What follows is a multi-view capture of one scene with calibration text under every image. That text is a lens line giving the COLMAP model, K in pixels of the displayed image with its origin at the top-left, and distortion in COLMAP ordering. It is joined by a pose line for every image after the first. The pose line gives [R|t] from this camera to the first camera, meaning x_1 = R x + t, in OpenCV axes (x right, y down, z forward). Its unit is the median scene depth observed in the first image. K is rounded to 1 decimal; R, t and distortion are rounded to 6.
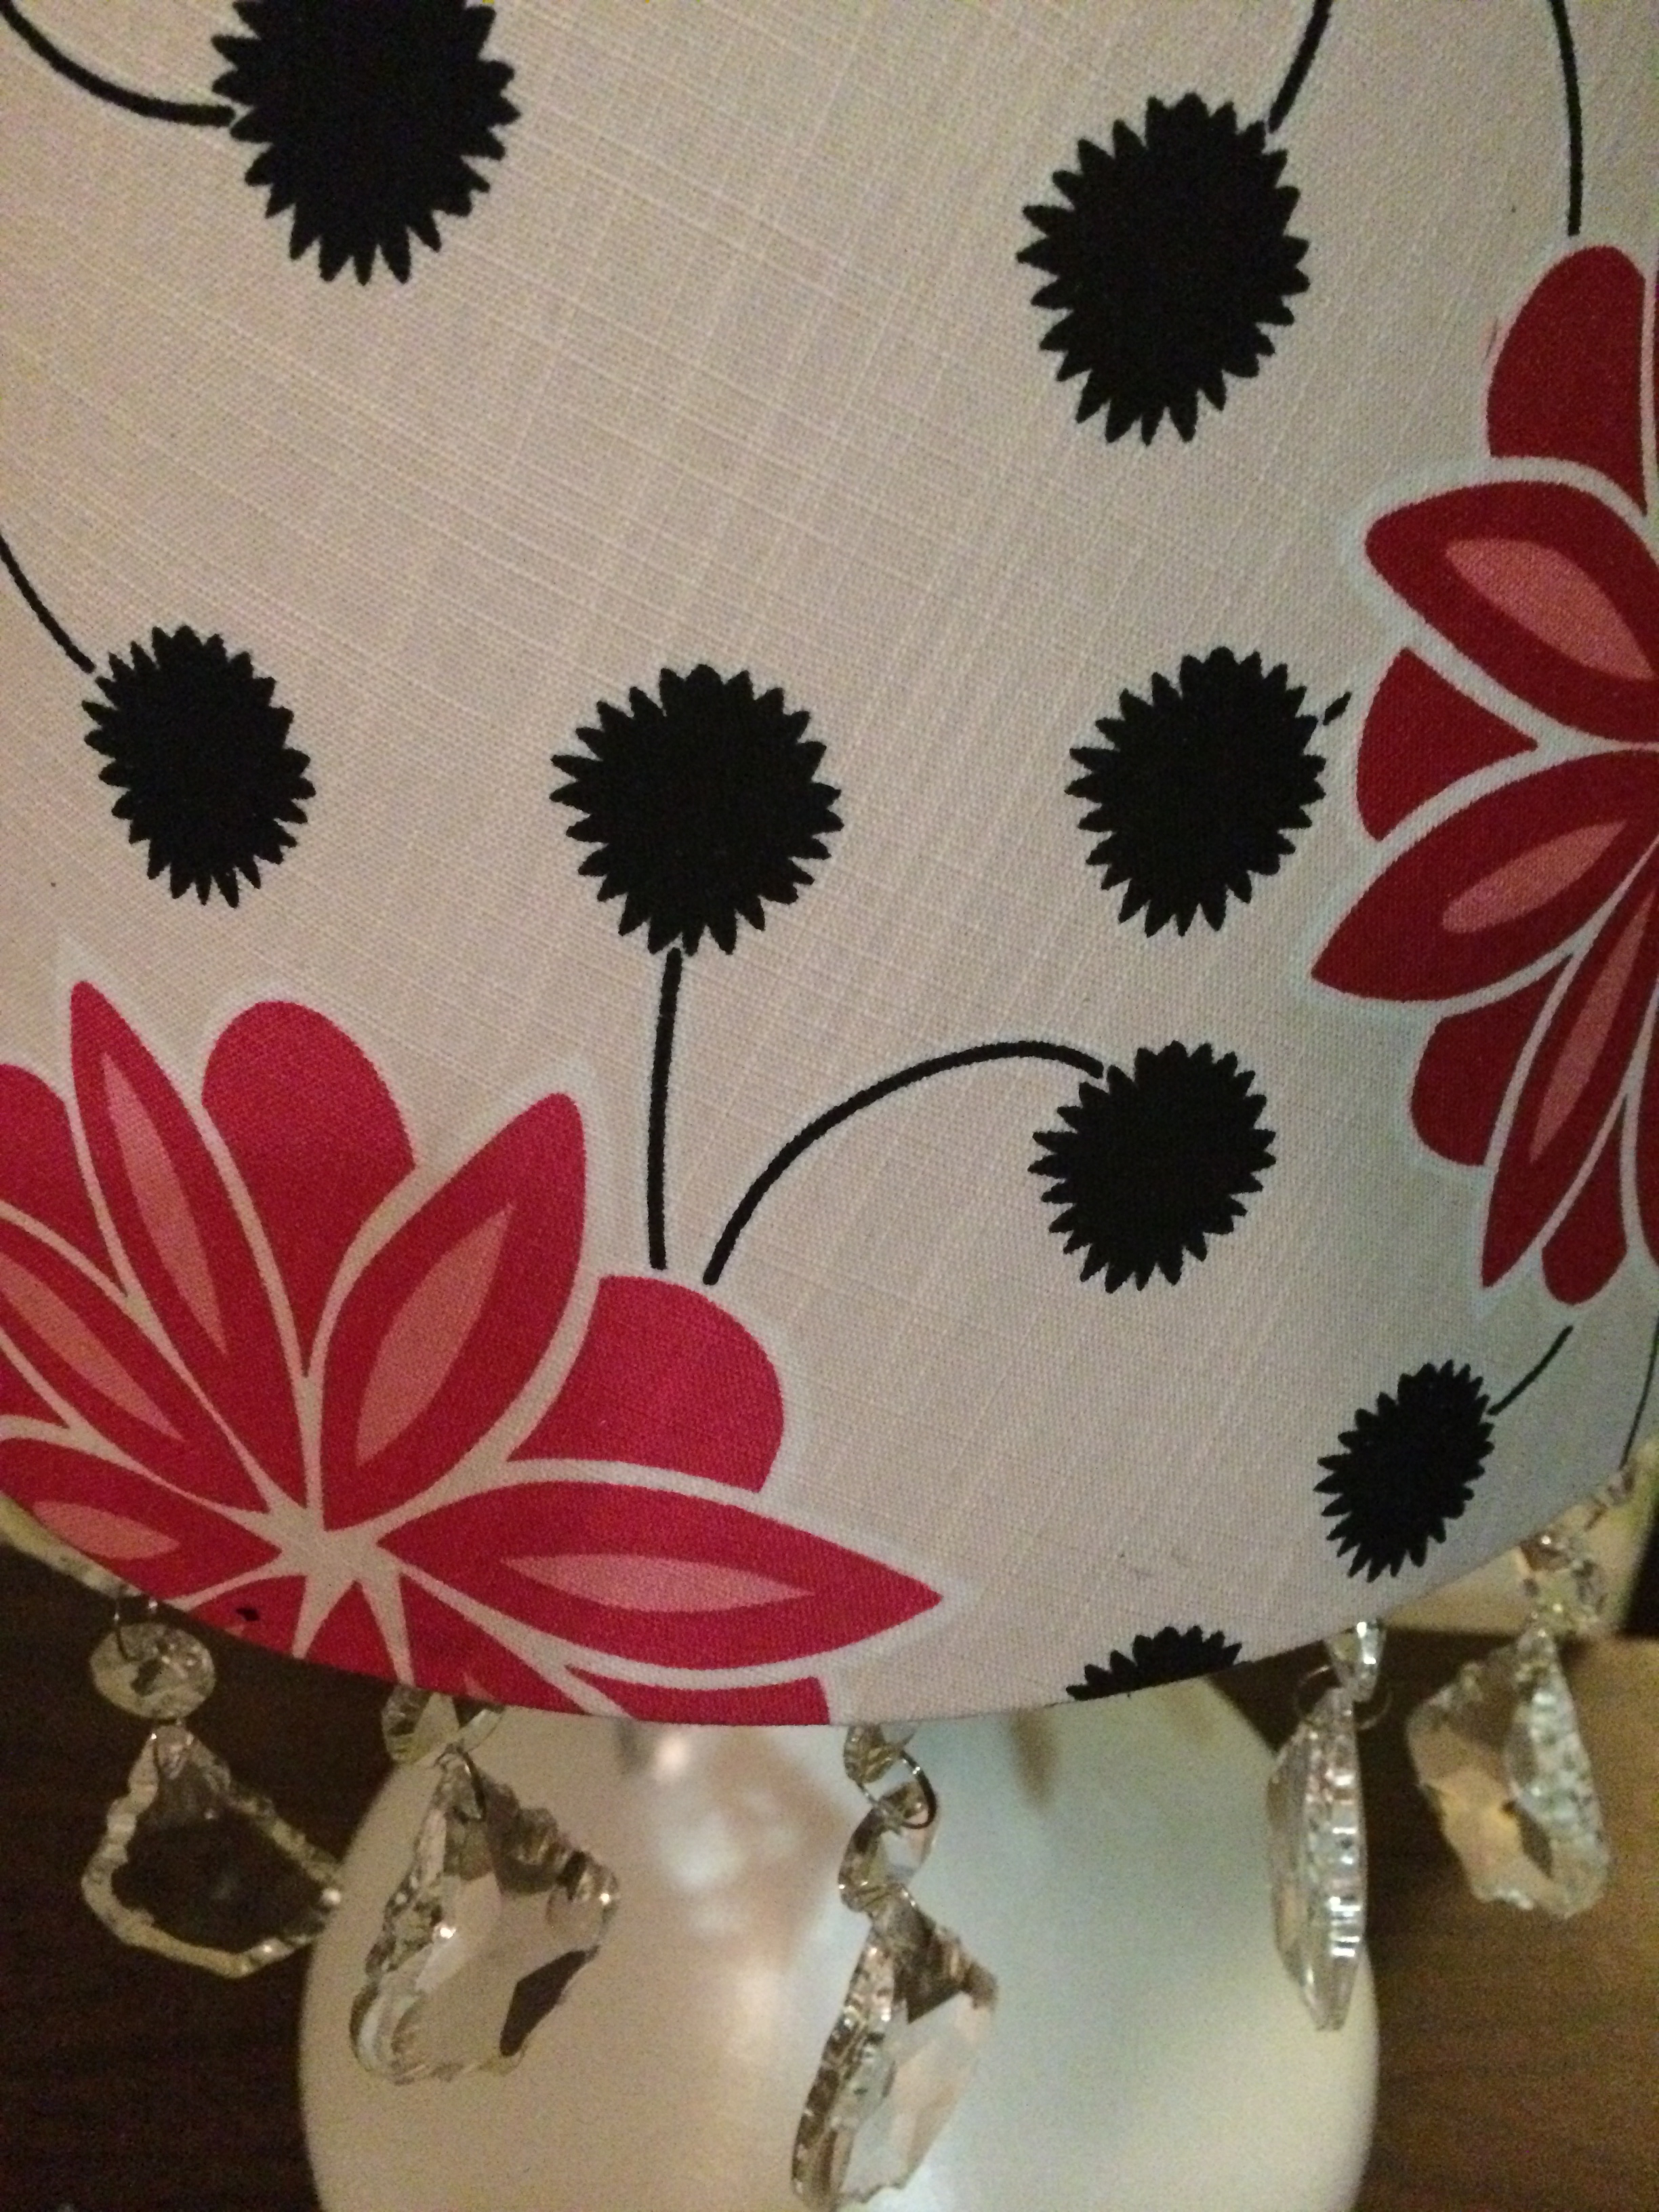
lens RADIAL K [[1936.9, 0, 816.3], [0, 1936.9, 1093.1], [0, 0, 1]] dist [0.086521, -0.136862]
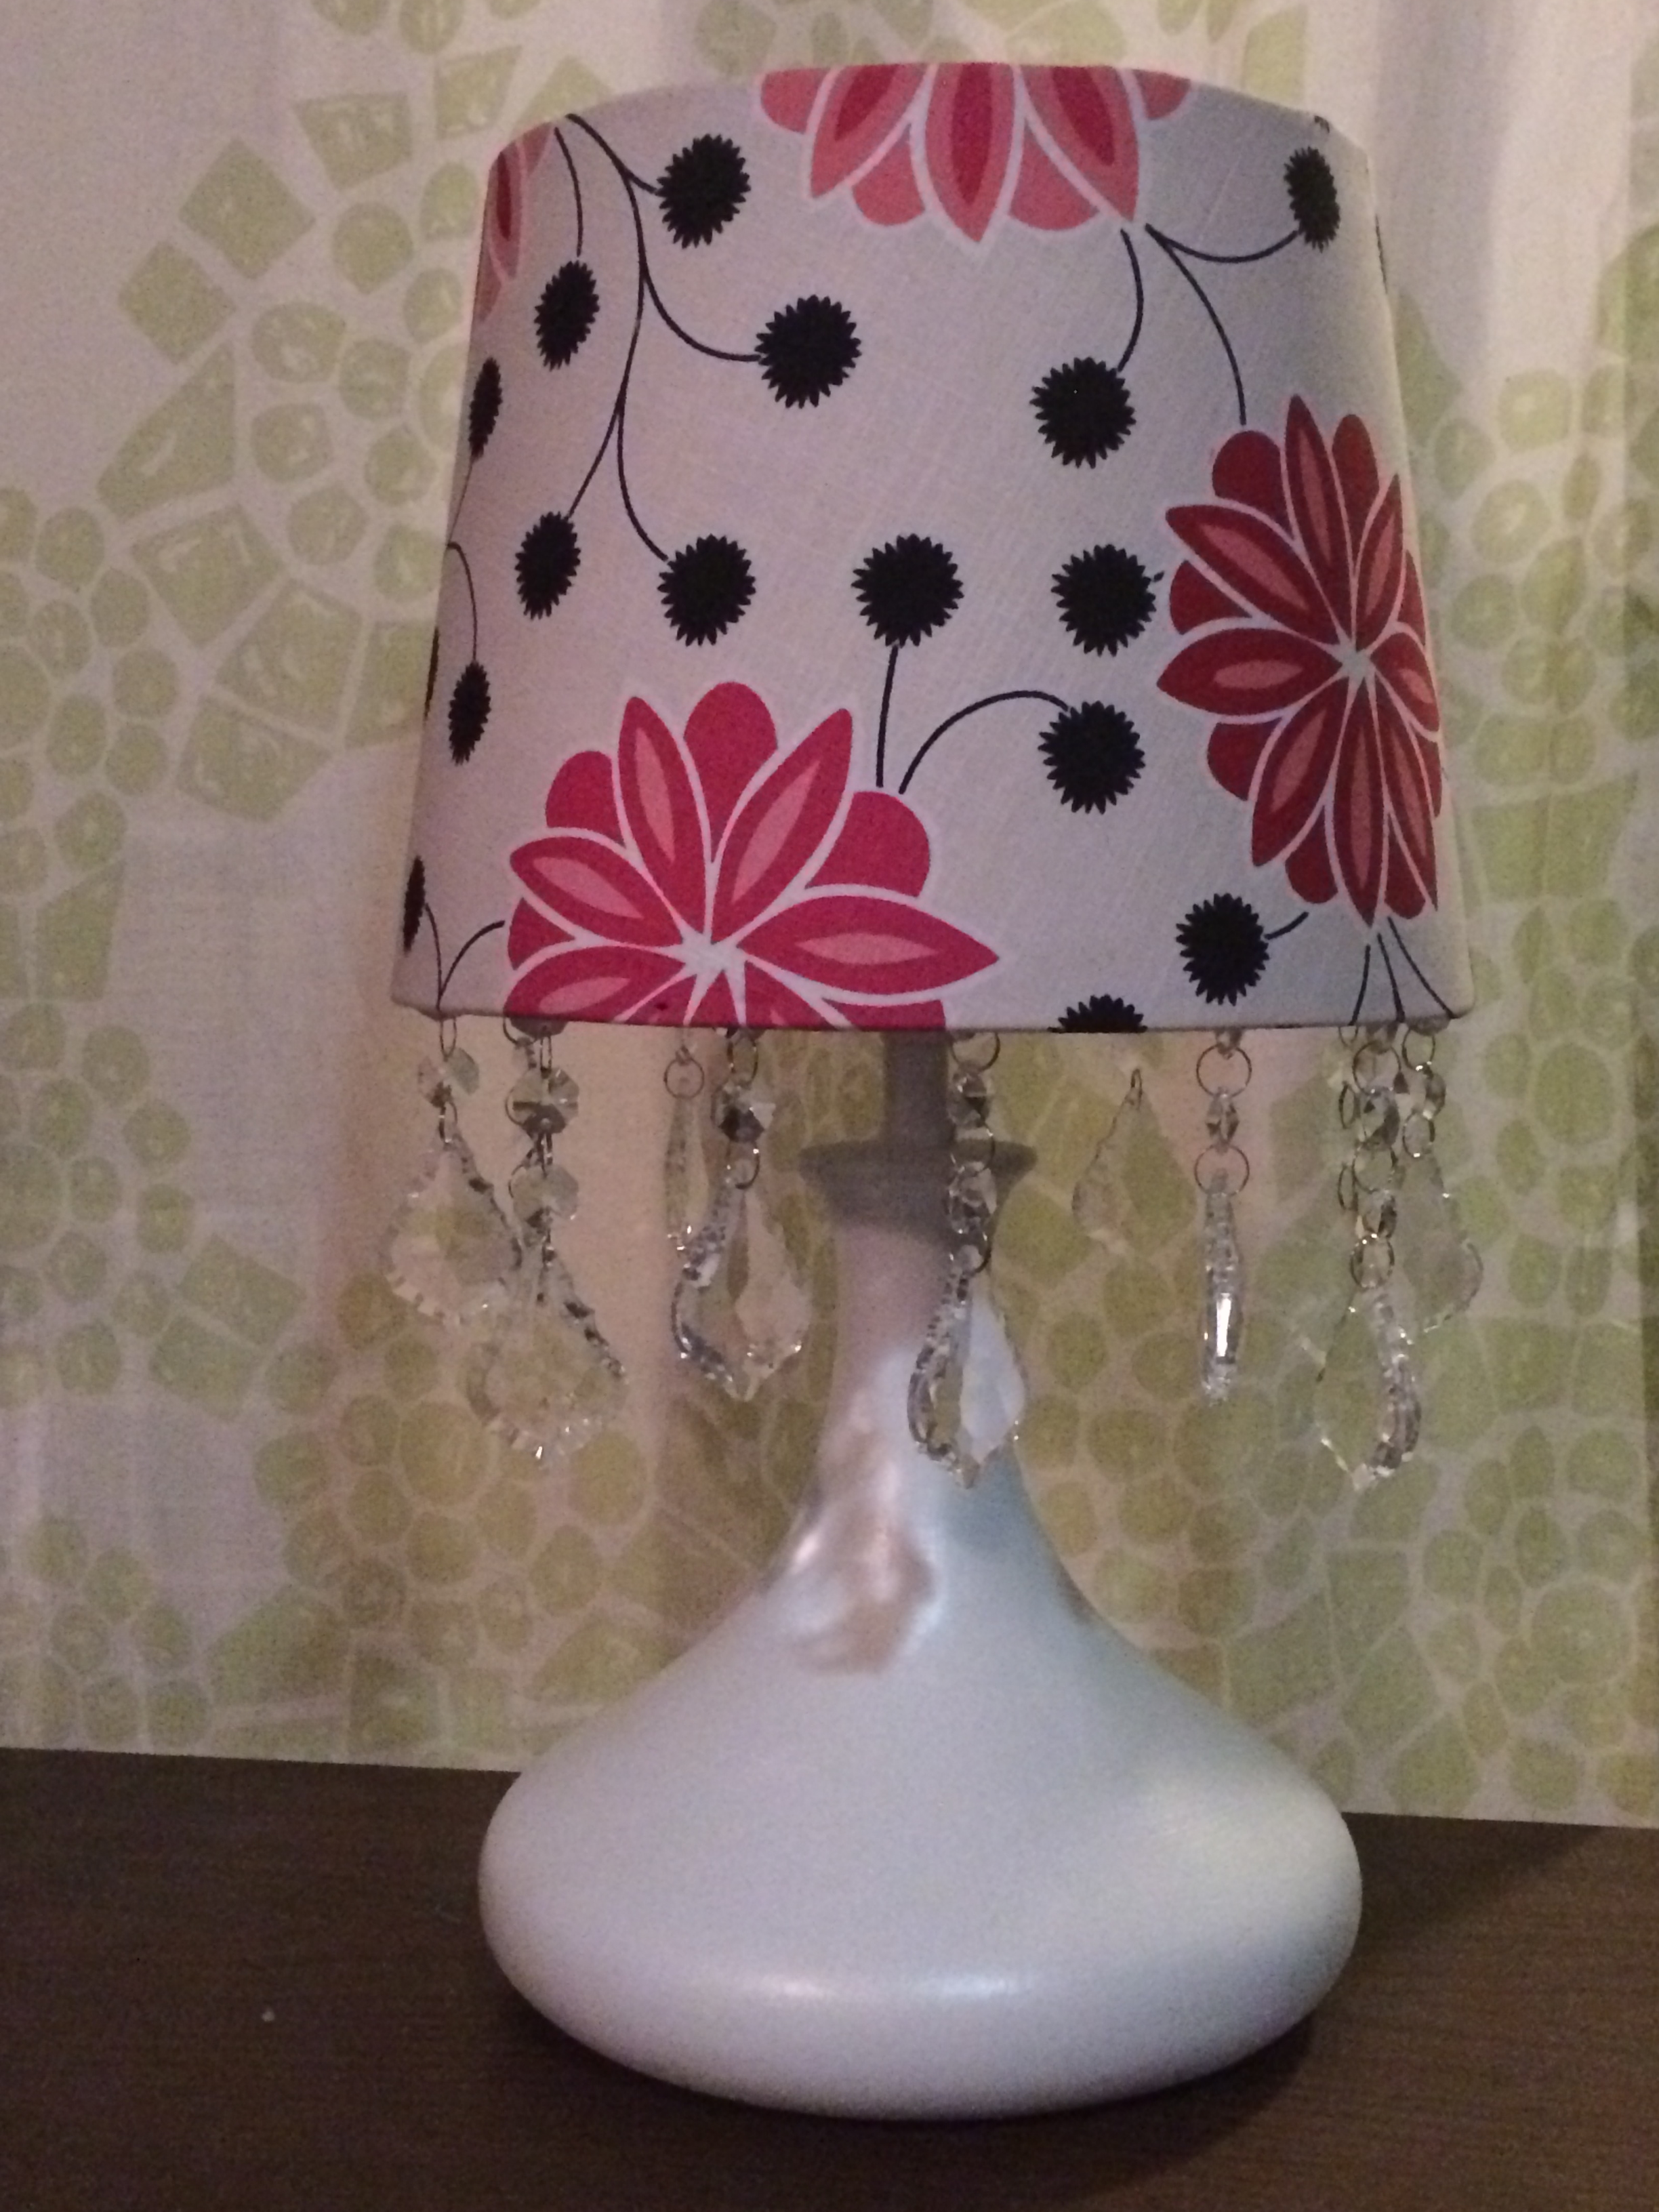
lens RADIAL K [[2989.2, 0, 829.5], [0, 2989.2, 1106.0], [0, 0, 1]] dist [0.019656, 0.890781]
pose [[0.999126, 0.033449, -0.025087, -0.040198], [-0.041108, 0.895405, -0.443351, 2.134725], [0.007633, 0.443994, 0.895997, -2.160919]]
